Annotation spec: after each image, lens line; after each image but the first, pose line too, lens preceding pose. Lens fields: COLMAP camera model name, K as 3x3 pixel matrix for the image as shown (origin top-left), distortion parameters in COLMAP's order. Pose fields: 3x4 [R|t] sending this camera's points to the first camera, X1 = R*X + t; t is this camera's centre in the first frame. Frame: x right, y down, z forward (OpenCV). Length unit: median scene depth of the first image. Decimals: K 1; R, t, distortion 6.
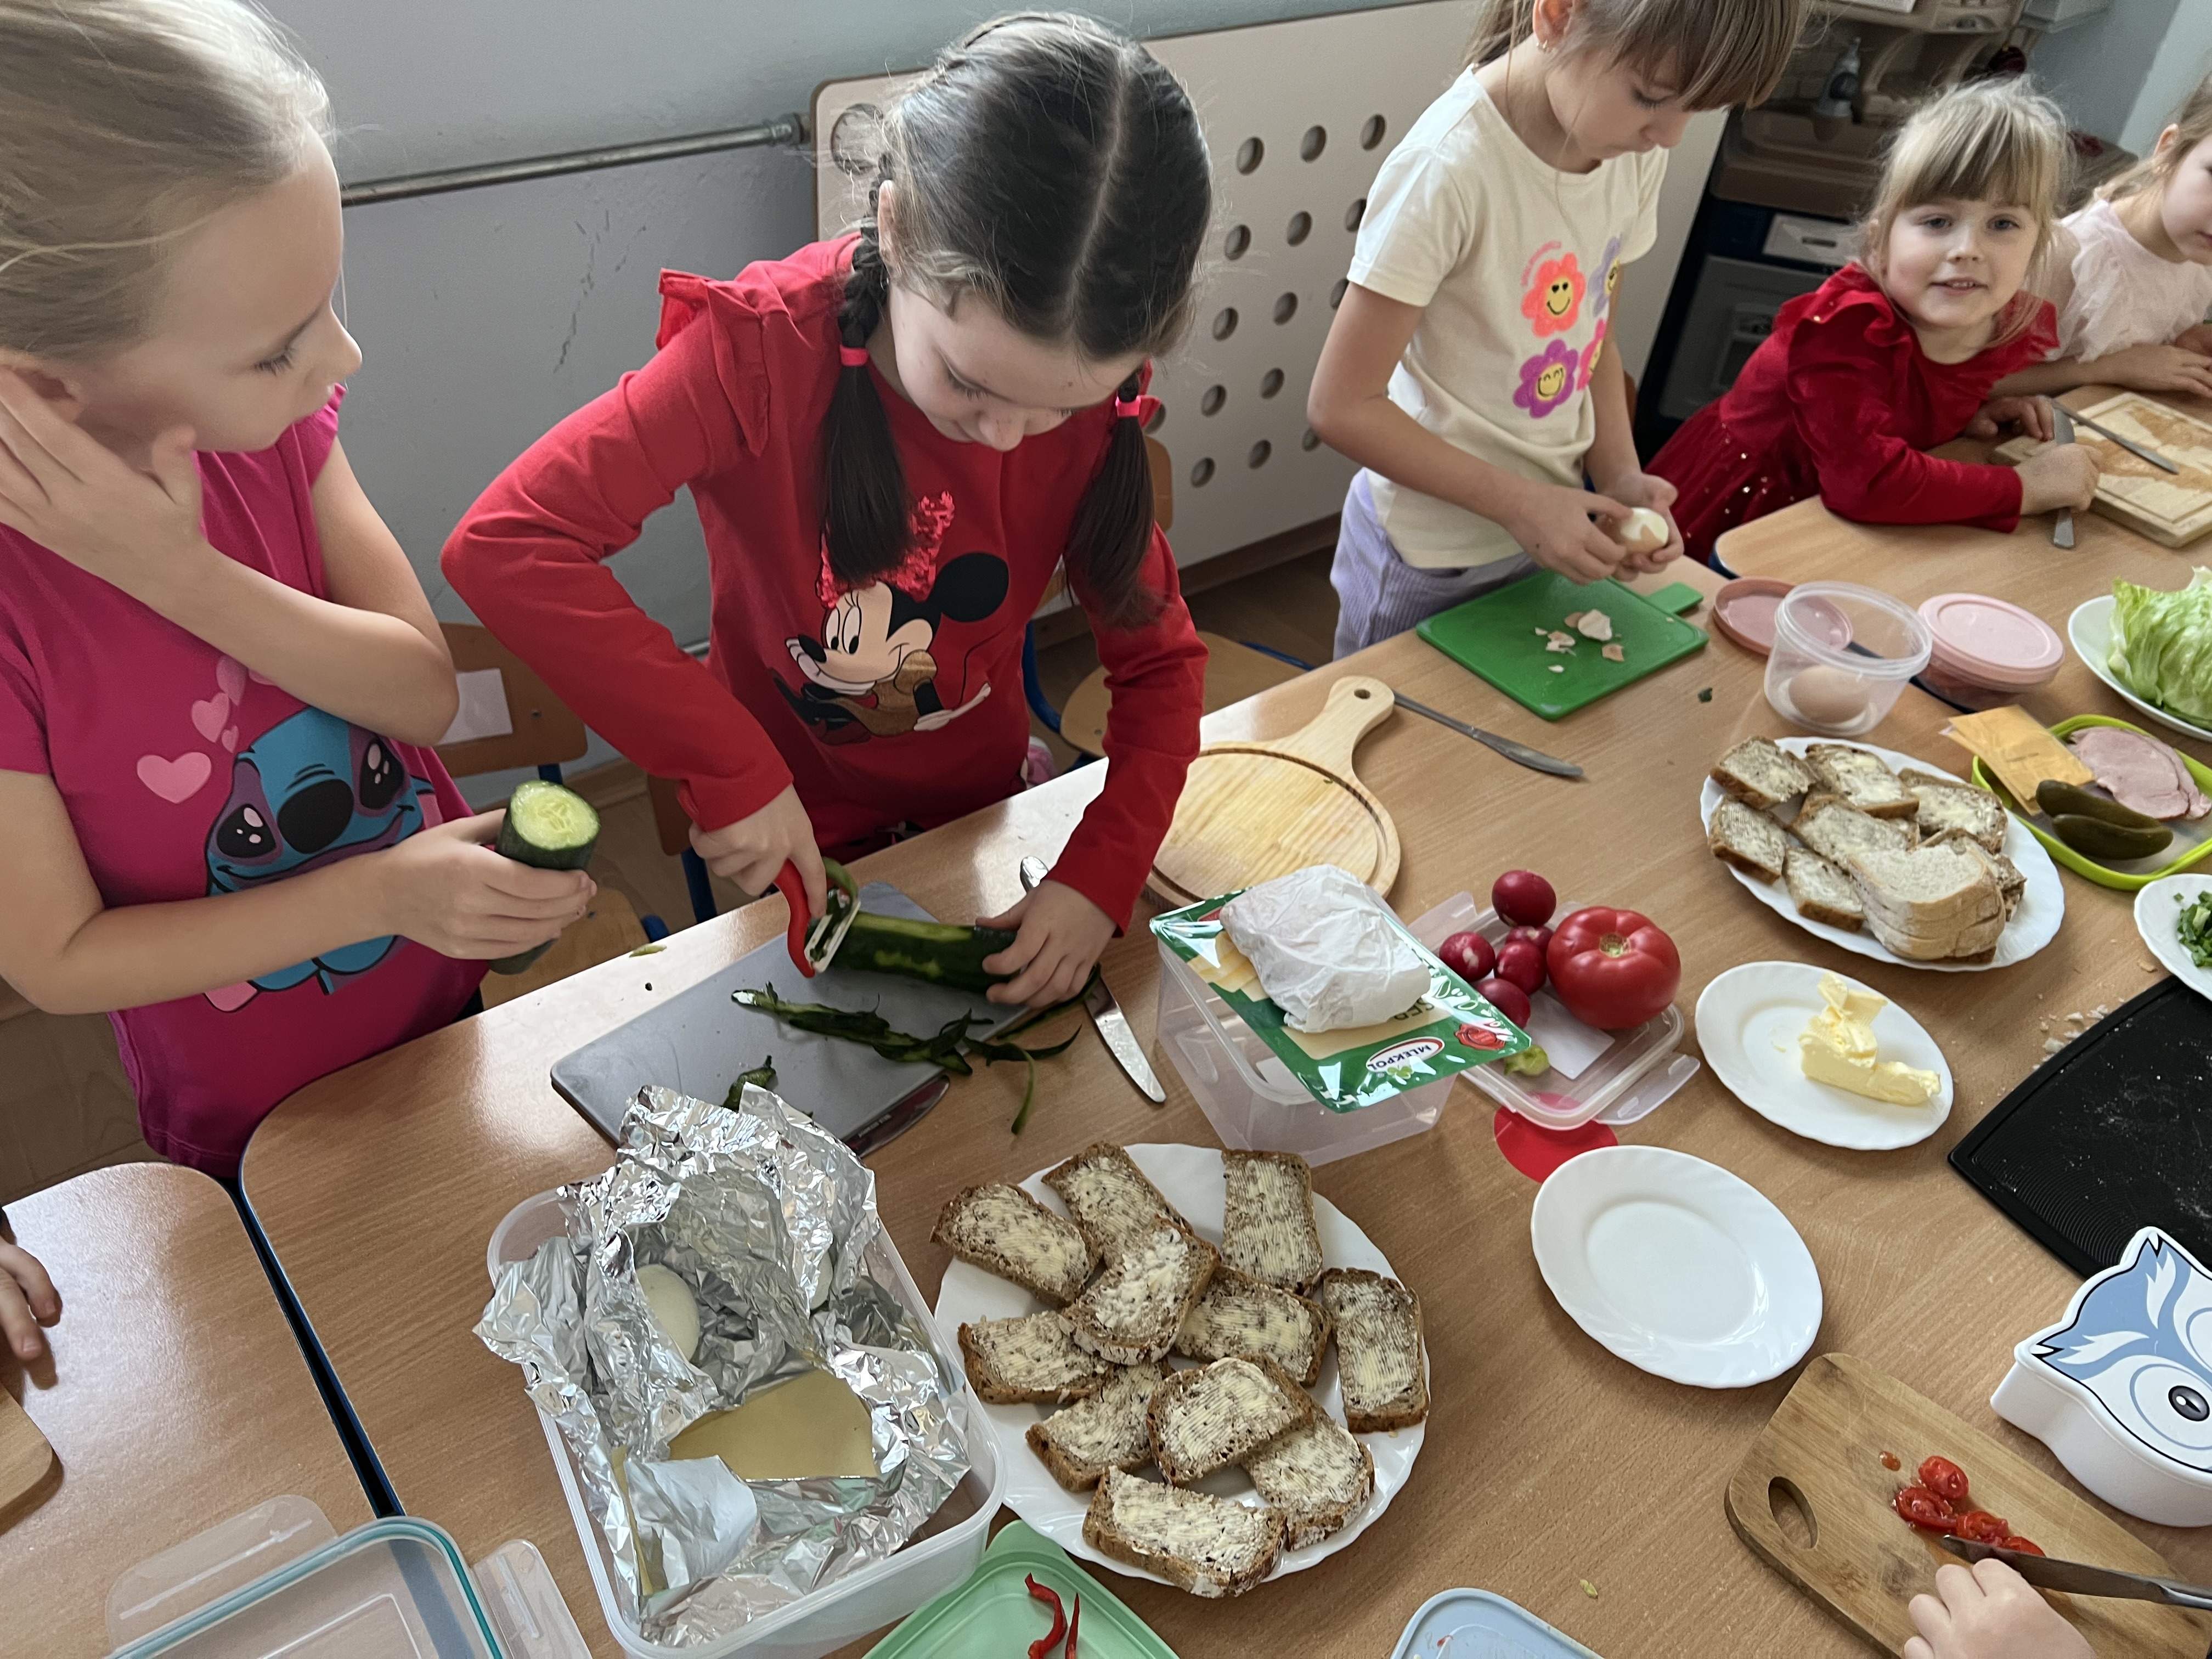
lens RADIAL K [[1573.2, 0, 1106.0], [0, 1573.2, 829.5], [0, 0, 1]] dist [0.056141, -0.060966]
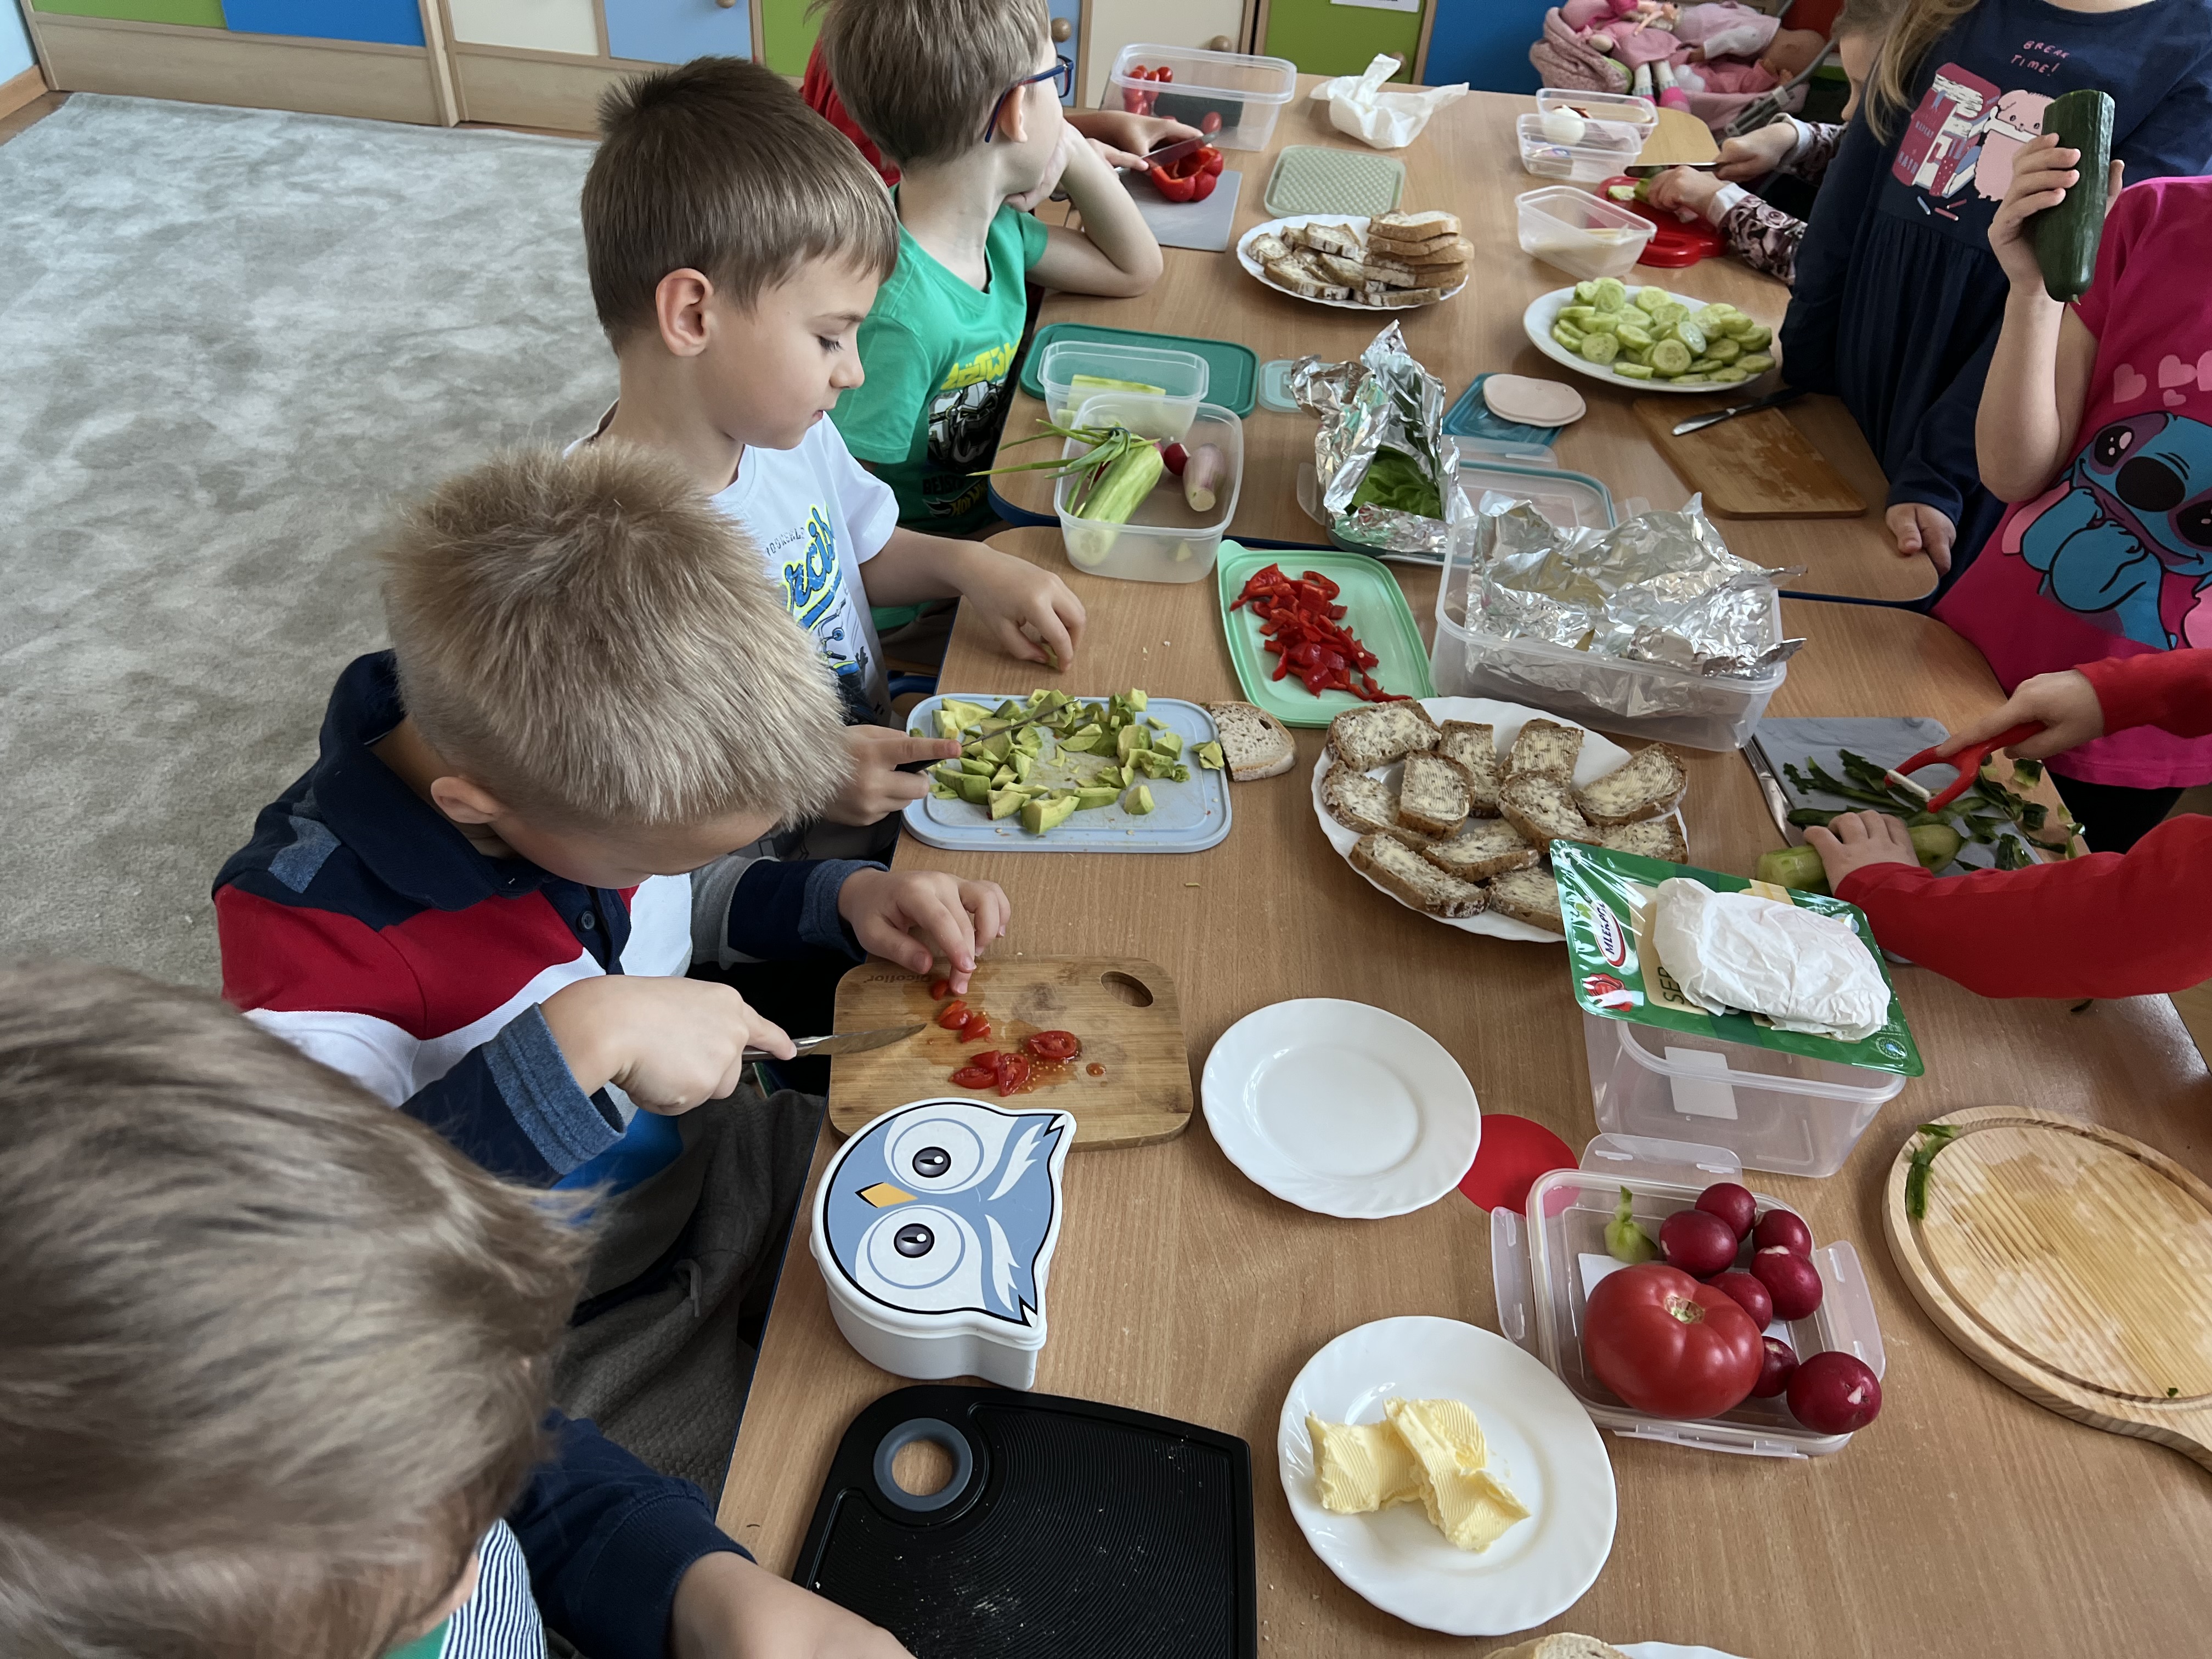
lens RADIAL K [[1573.2, 0, 1106.0], [0, 1573.2, 829.5], [0, 0, 1]] dist [0.056141, -0.060966]
pose [[-0.659717, 0.420276, -0.623011, 1.109735], [-0.560734, 0.276666, 0.780406, -0.522085], [0.500352, 0.864190, 0.053141, 0.798969]]
